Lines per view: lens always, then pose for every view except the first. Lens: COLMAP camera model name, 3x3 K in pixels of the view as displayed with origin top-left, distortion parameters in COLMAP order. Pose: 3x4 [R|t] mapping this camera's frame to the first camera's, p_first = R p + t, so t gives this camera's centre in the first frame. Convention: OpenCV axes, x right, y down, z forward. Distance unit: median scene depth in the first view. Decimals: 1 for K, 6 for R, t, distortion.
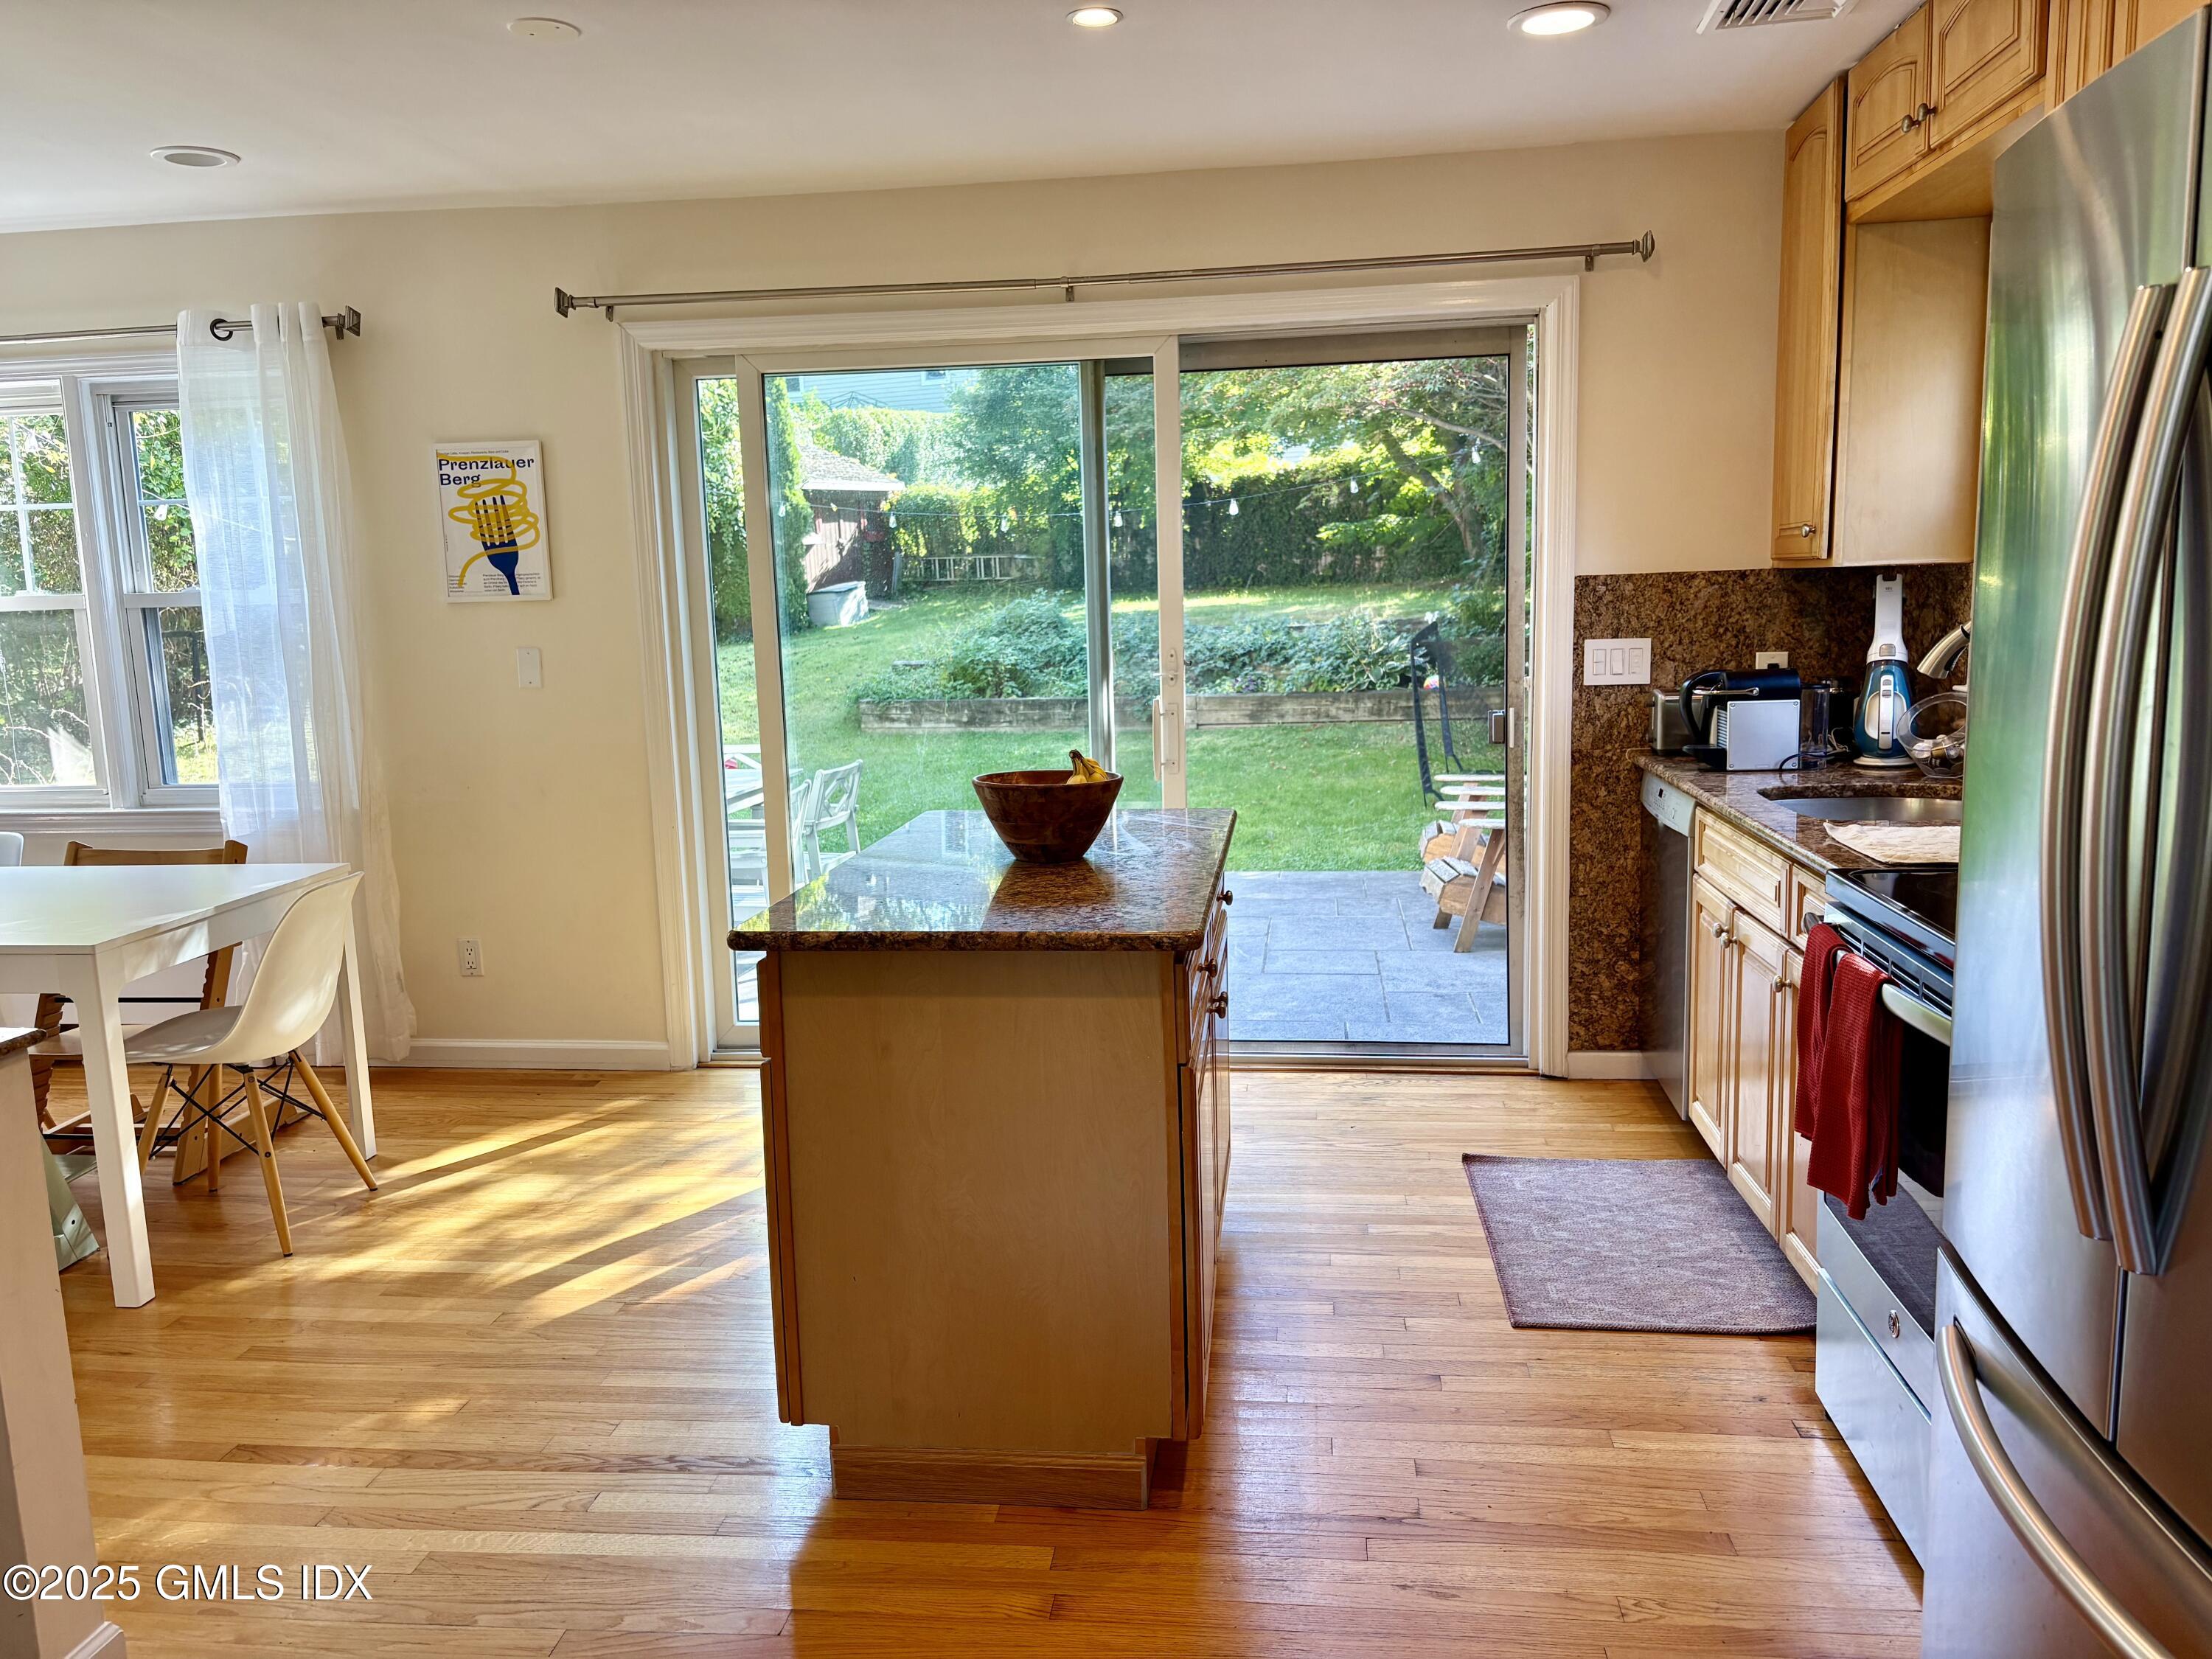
lens RADIAL K [[1669.6, 0, 1093.3], [0, 1669.6, 860.0], [0, 0, 1]] dist [0.064695, -0.078466]
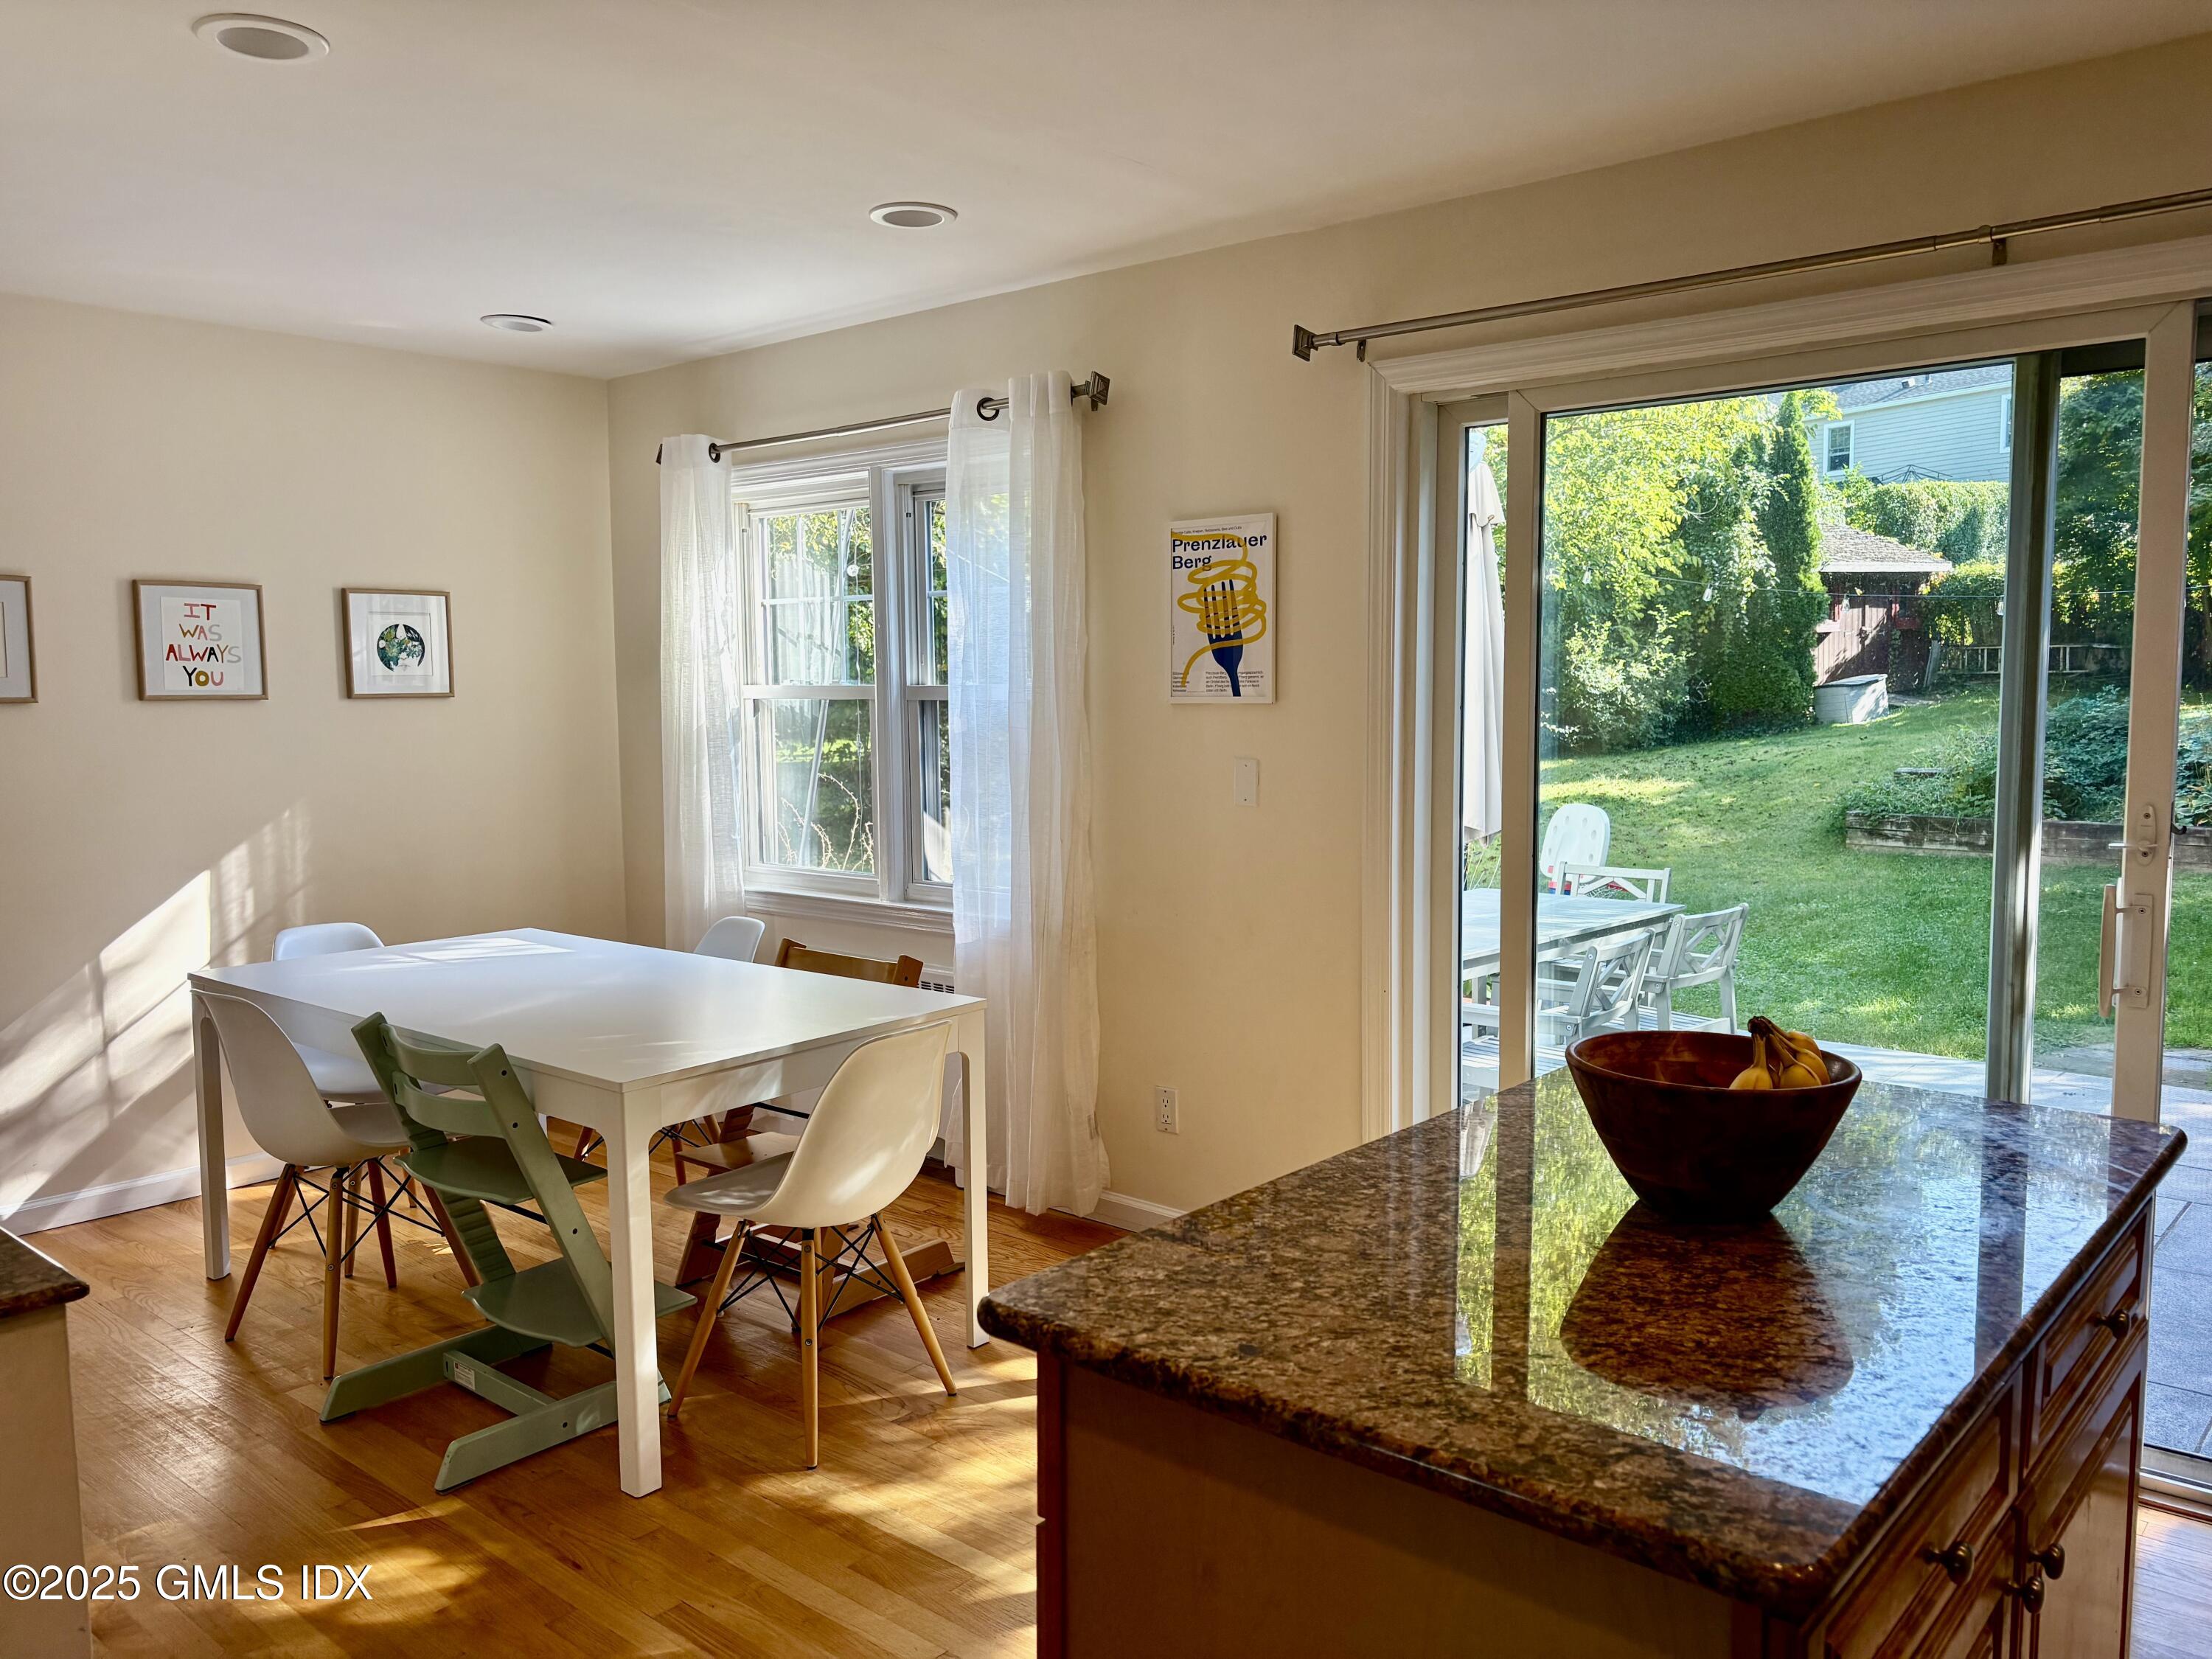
lens RADIAL K [[1669.6, 0, 1113.1], [0, 1669.6, 849.0], [0, 0, 1]] dist [0.064695, -0.078466]
pose [[0.835910, 0.074825, -0.543743, 0.067779], [-0.105922, 0.994033, -0.026046, -0.053766], [0.538549, 0.079367, 0.838848, 0.275118]]
